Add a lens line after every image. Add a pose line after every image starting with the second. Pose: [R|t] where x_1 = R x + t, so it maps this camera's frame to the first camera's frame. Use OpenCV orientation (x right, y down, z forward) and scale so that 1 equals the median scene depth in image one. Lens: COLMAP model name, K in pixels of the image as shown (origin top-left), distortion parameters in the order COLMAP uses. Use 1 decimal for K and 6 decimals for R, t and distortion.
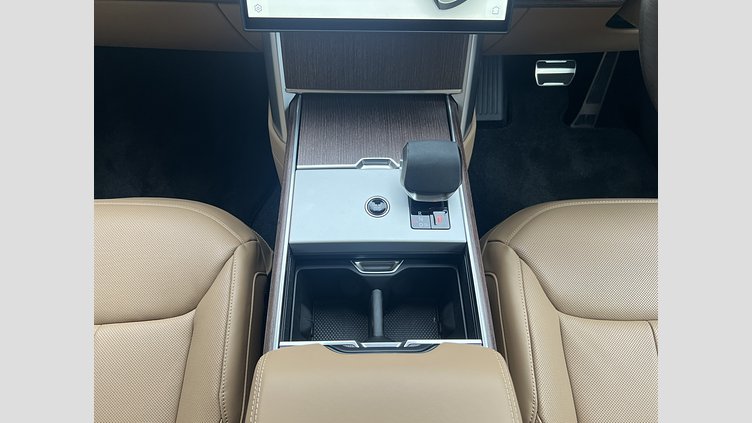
lens RADIAL K [[443.5, 0, 375.6], [0, 443.5, 213.1], [0, 0, 1]] dist [-0.000774, -0.005408]
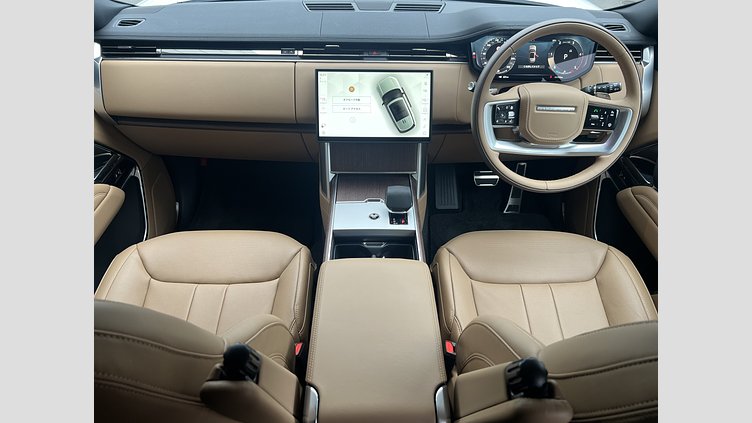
lens RADIAL K [[443.5, 0, 376.1], [0, 443.5, 228.6], [0, 0, 1]] dist [-0.000774, -0.005408]
pose [[0.999710, -0.004423, -0.023672, 0.056143], [-0.002689, 0.956330, -0.292276, 0.576623], [0.023931, 0.292255, 0.956041, -0.888928]]
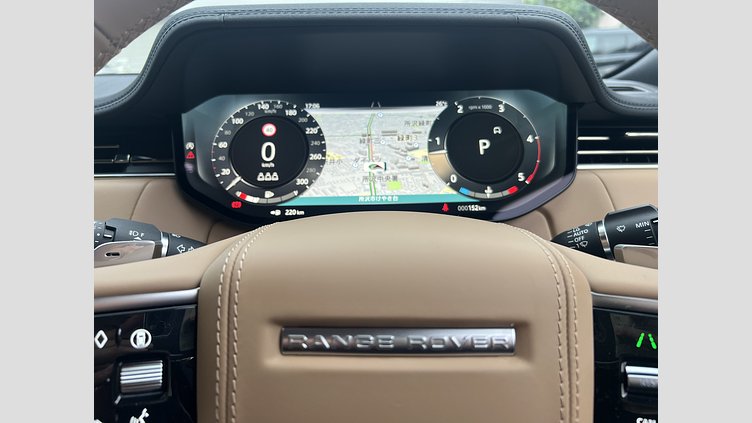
lens RADIAL K [[443.5, 0, 379.4], [0, 443.5, 215.7], [0, 0, 1]] dist [-0.000774, -0.005408]
pose [[0.999012, -0.042331, -0.013535, 0.700007], [0.022770, 0.749075, -0.662094, -0.236269], [0.038166, 0.661132, 0.749298, 0.359315]]
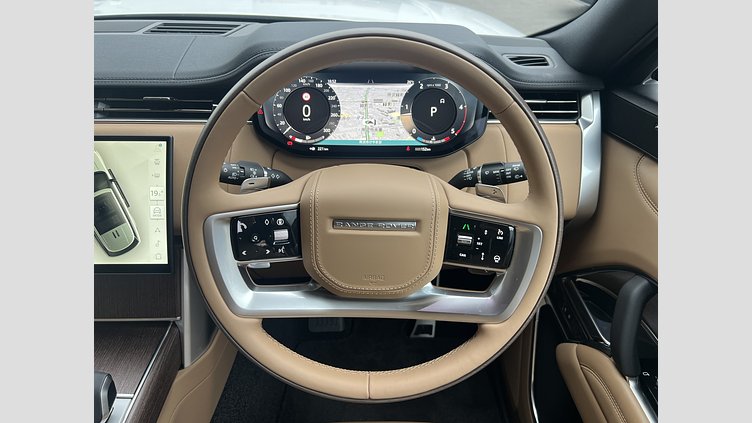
lens RADIAL K [[443.5, 0, 381.3], [0, 443.5, 230.3], [0, 0, 1]] dist [-0.000774, -0.005408]
pose [[0.999948, -0.008674, -0.005286, 0.720592], [0.005987, 0.923698, -0.383074, -0.056353], [0.008205, 0.383022, 0.923703, -0.090296]]
